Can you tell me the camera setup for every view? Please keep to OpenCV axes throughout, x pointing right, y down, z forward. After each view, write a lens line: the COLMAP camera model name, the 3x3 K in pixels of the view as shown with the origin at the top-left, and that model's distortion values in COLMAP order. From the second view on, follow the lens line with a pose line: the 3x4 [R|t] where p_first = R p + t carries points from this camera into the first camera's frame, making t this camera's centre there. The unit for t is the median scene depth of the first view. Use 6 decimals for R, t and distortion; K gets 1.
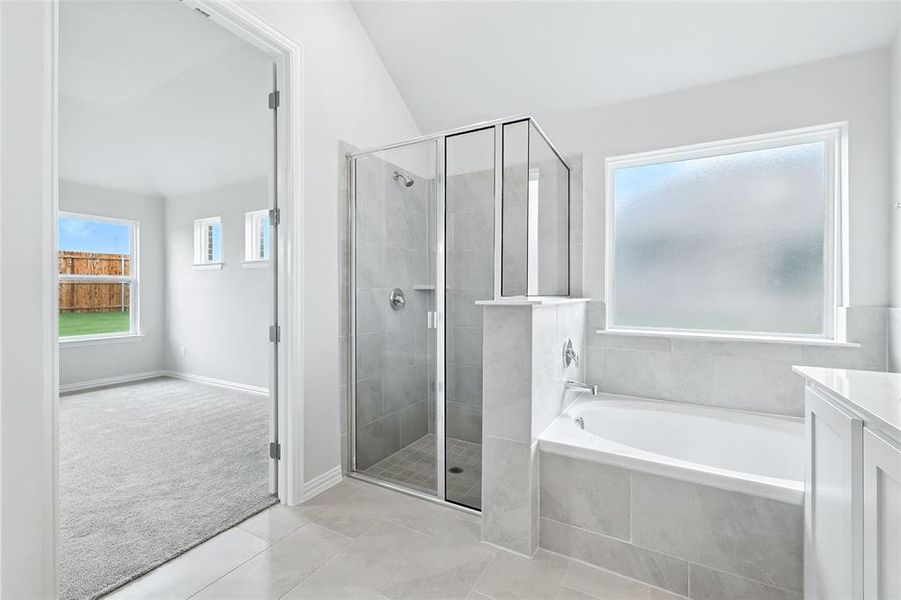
lens RADIAL K [[395.3, 0, 452.1], [0, 395.3, 294.4], [0, 0, 1]] dist [0.002817, 0.000185]
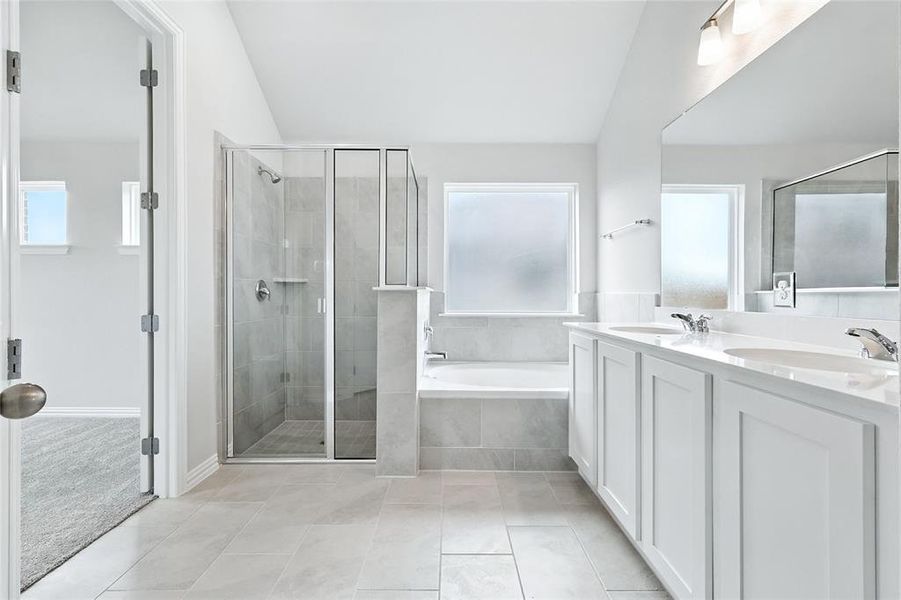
lens RADIAL K [[395.3, 0, 452.1], [0, 395.3, 294.4], [0, 0, 1]] dist [0.002817, 0.000185]
pose [[0.871435, -0.002916, 0.490503, -0.278187], [0.004724, 0.999986, -0.002447, 0.036060], [-0.490488, 0.004449, 0.871436, -0.188321]]
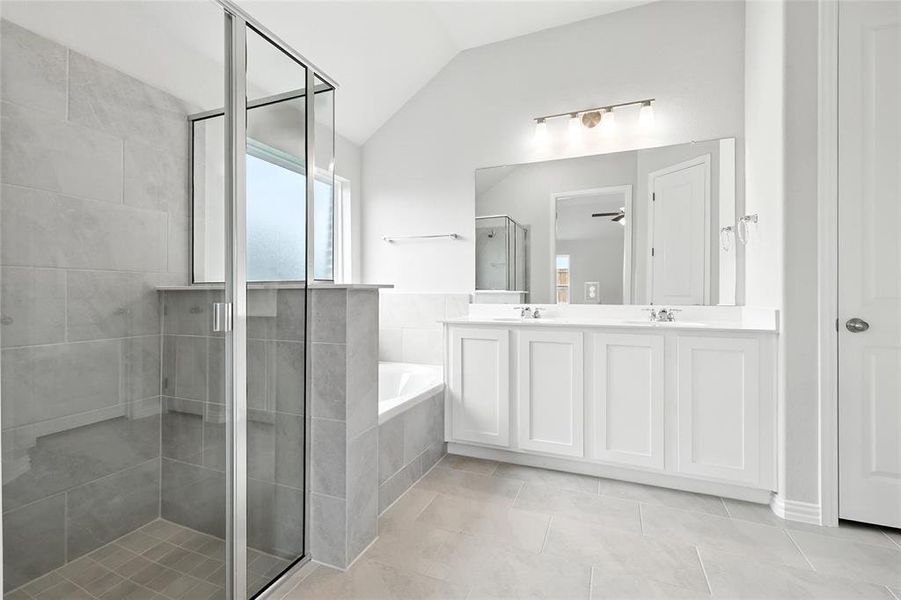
lens RADIAL K [[395.3, 0, 452.1], [0, 395.3, 294.4], [0, 0, 1]] dist [0.002817, 0.000185]
pose [[-0.118097, -0.004502, 0.992992, -0.651840], [0.006843, 0.999962, 0.005347, 0.028866], [-0.992978, 0.007427, -0.118062, 0.724190]]
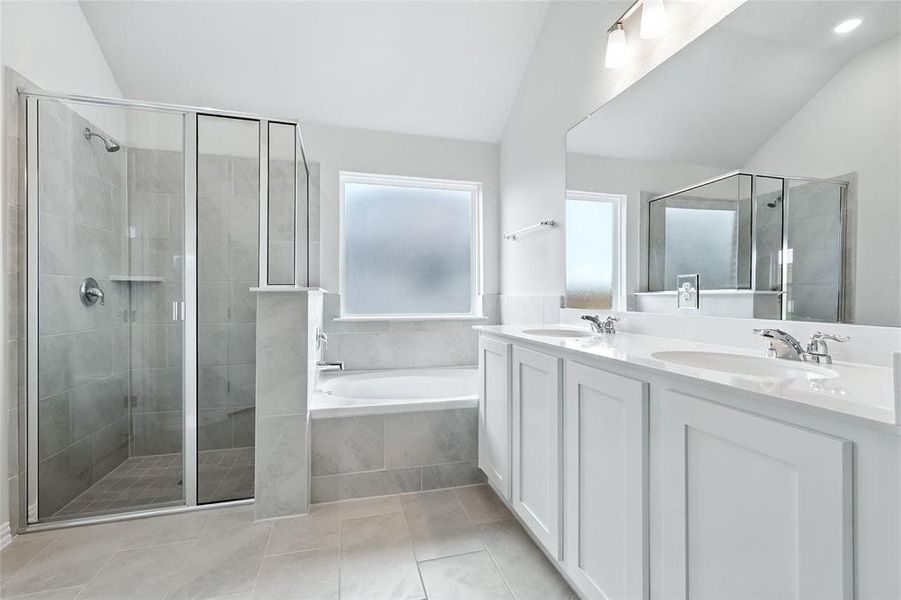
lens RADIAL K [[395.3, 0, 452.1], [0, 395.3, 294.4], [0, 0, 1]] dist [0.002817, 0.000185]
pose [[0.713763, -0.001191, 0.700386, -0.232163], [0.006818, 0.999963, -0.005247, 0.035280], [-0.700354, 0.008520, 0.713745, -0.081973]]
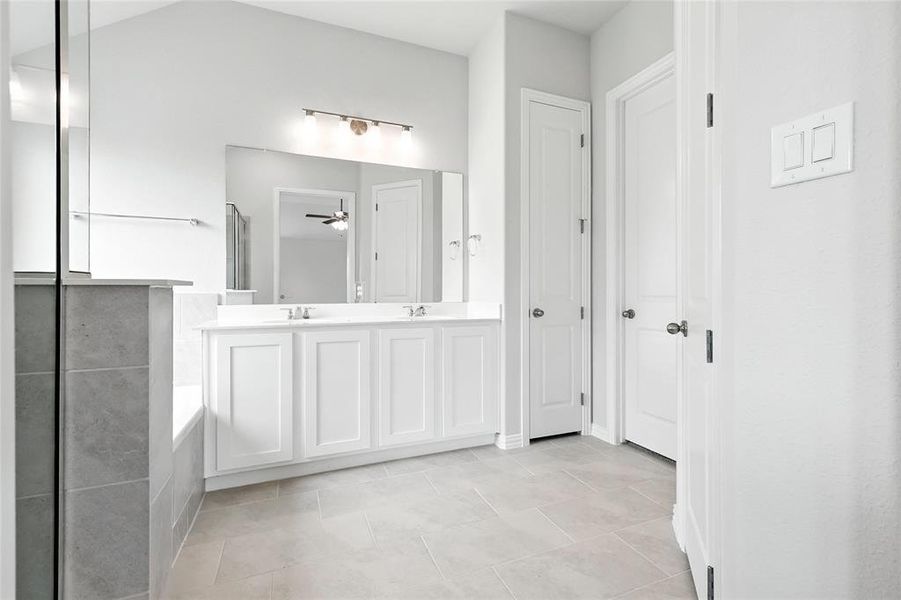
lens RADIAL K [[393.5, 0, 448.5], [0, 393.5, 295.8], [0, 0, 1]] dist [0.001314, -0.000194]
pose [[-0.772433, -0.005011, 0.635077, -0.522626], [0.004898, 0.999892, 0.013848, 0.028380], [-0.635078, 0.013807, -0.772325, 0.964604]]
